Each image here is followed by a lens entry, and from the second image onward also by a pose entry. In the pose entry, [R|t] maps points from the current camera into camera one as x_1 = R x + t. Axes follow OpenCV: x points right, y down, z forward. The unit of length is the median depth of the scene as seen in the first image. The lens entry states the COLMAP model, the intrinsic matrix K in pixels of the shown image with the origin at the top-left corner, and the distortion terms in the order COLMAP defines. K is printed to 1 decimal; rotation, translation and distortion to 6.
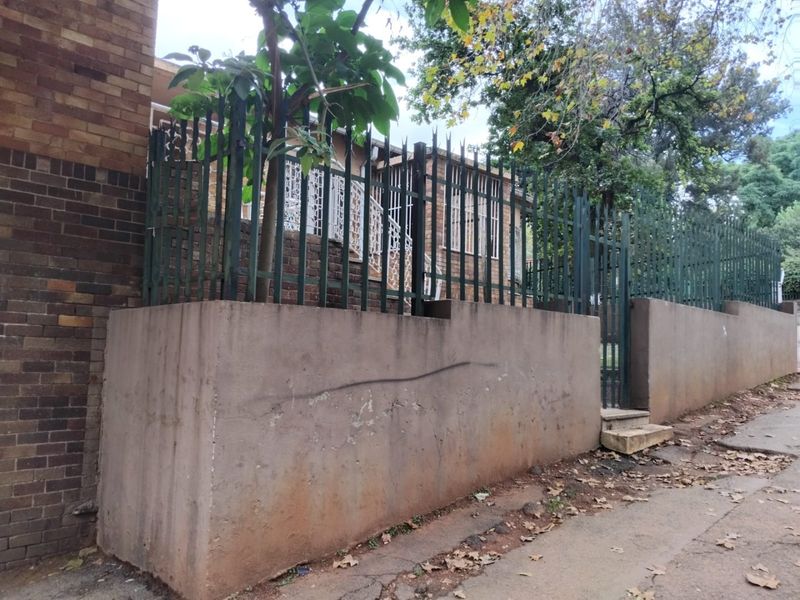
lens RADIAL K [[617.9, 0, 400.0], [0, 617.9, 300.5], [0, 0, 1]] dist [0.014169, -0.037373]
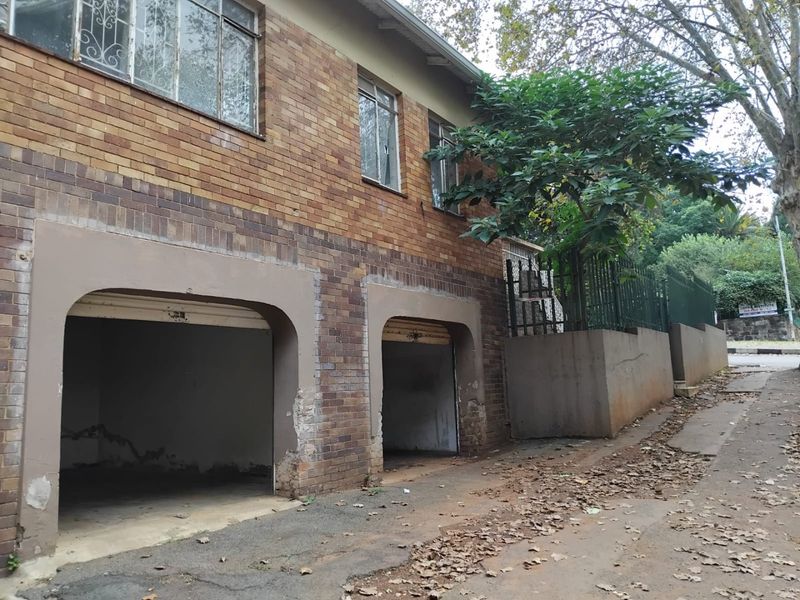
lens RADIAL K [[617.9, 0, 400.1], [0, 617.9, 300.3], [0, 0, 1]] dist [0.014169, -0.037373]
pose [[0.985562, -0.050633, 0.161568, -0.338081], [0.062655, 0.995563, -0.070203, 0.003499], [-0.157297, 0.079313, 0.984361, -0.340497]]
